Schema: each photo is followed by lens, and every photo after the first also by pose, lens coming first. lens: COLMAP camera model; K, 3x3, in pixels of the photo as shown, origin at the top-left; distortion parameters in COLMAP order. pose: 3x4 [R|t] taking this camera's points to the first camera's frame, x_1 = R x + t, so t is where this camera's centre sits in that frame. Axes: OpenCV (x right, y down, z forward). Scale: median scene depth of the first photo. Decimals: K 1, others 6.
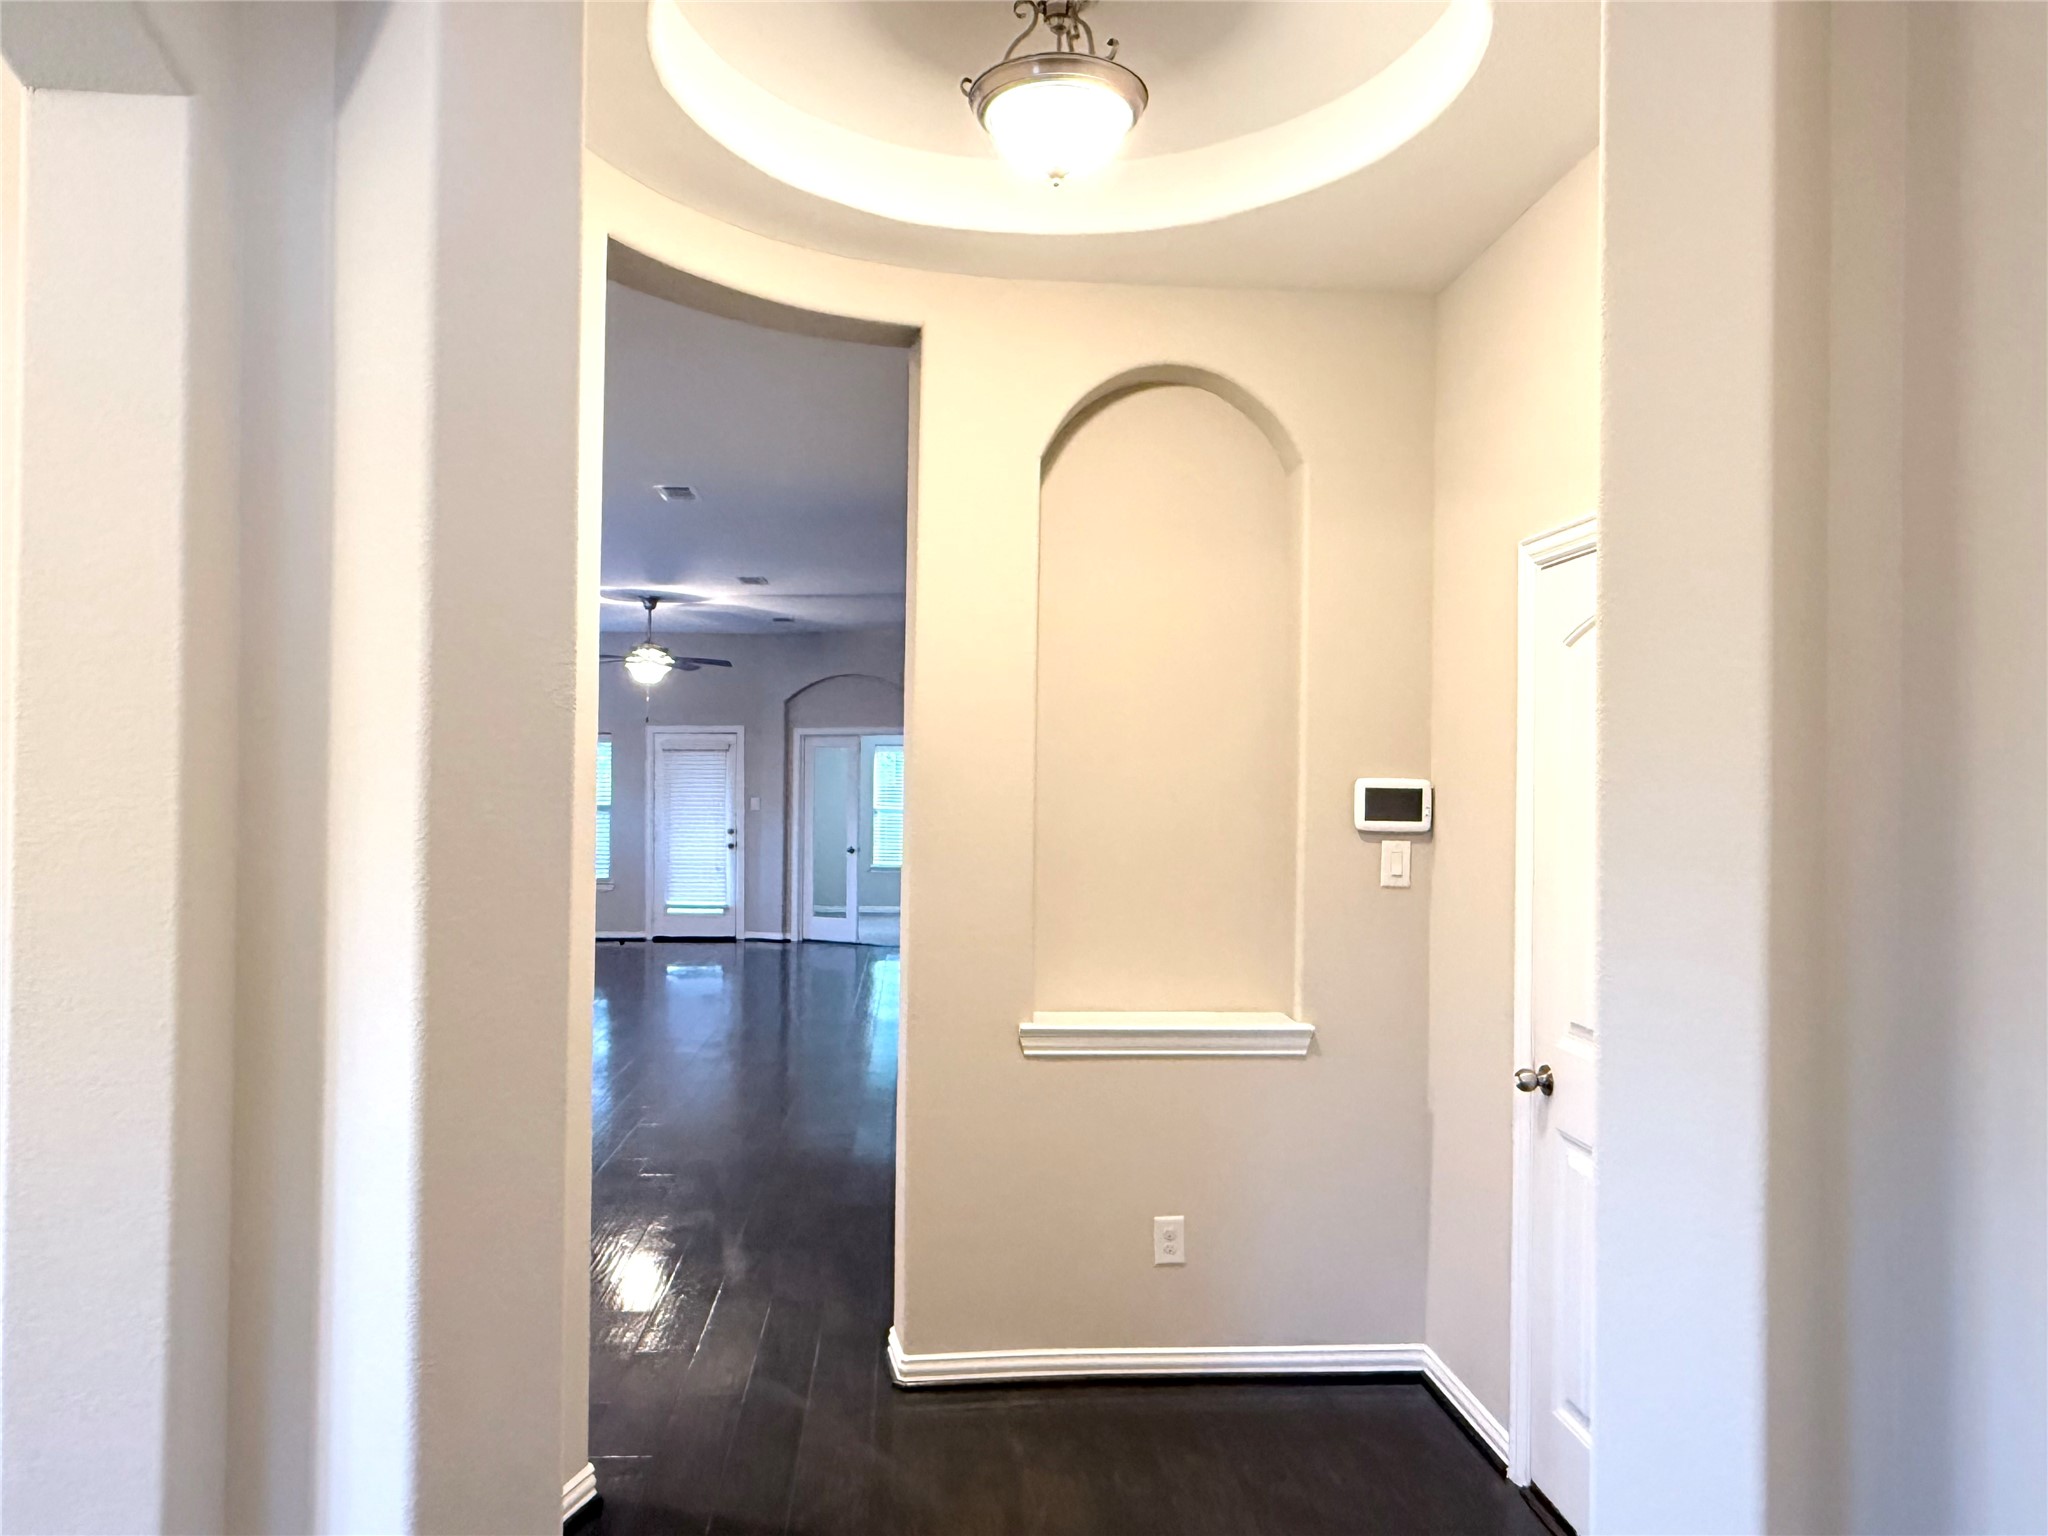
lens RADIAL K [[1397.1, 0, 1015.2], [0, 1397.1, 773.9], [0, 0, 1]] dist [0.000031, 0.001788]
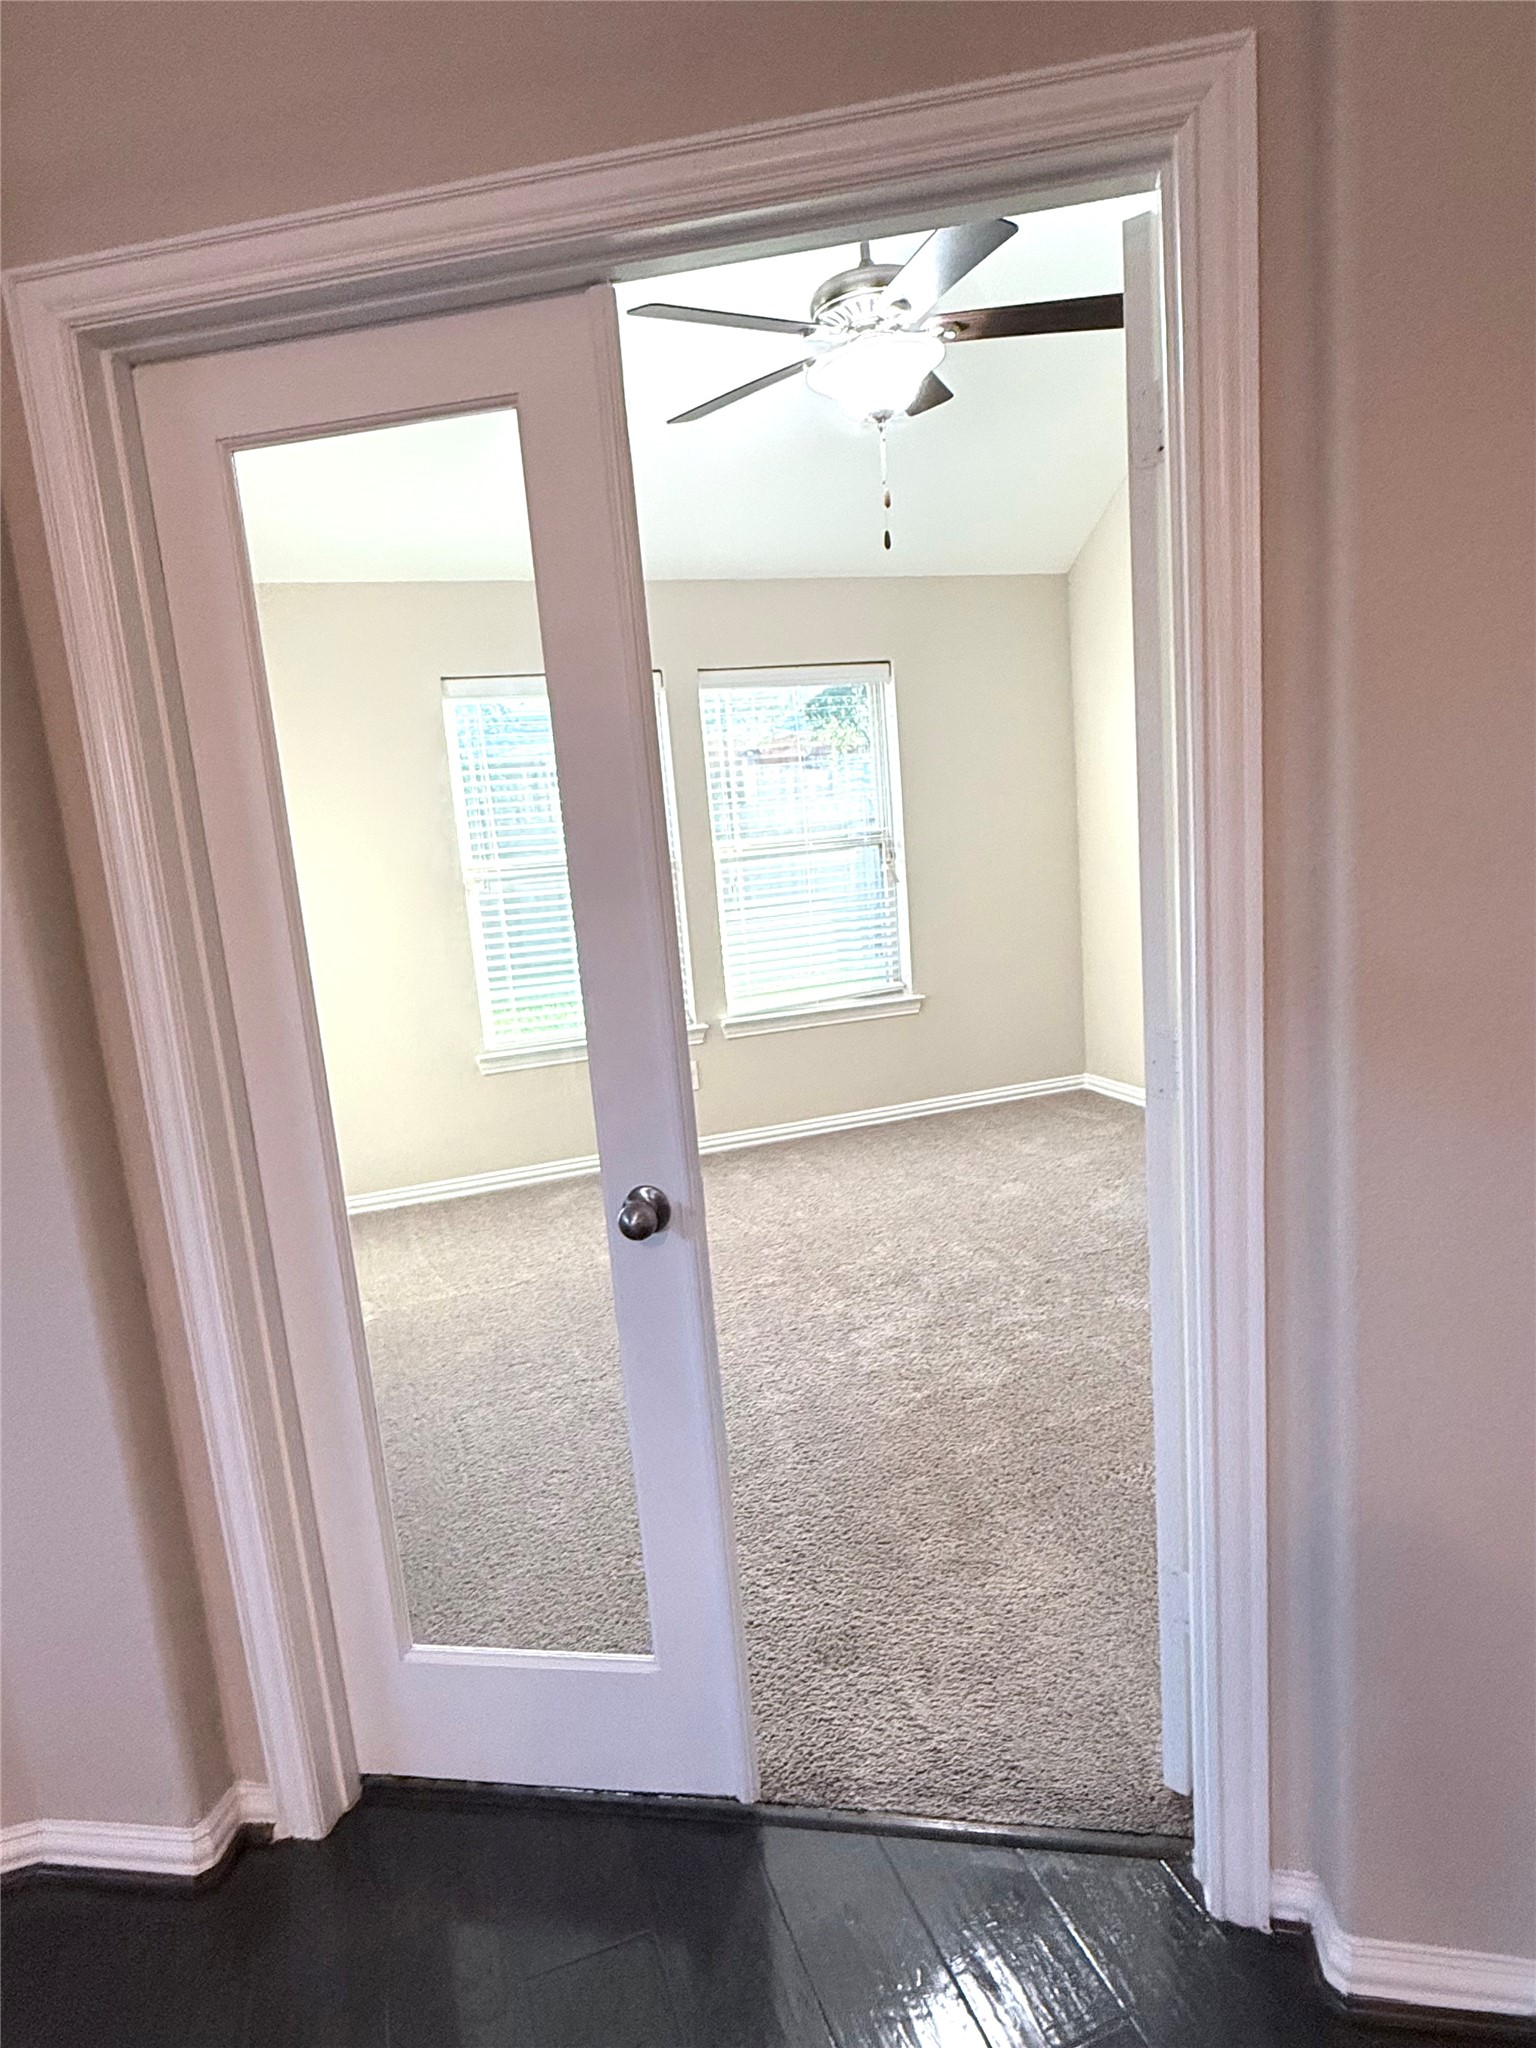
lens RADIAL K [[1186.1, 0, 768.0], [0, 1186.1, 1024.0], [0, 0, 1]] dist [0.001140, -0.001175]
pose [[0.959215, -0.134035, 0.248880, -0.131781], [0.089656, 0.979235, 0.181824, 0.017171], [-0.268083, -0.152095, 0.951314, 0.888598]]
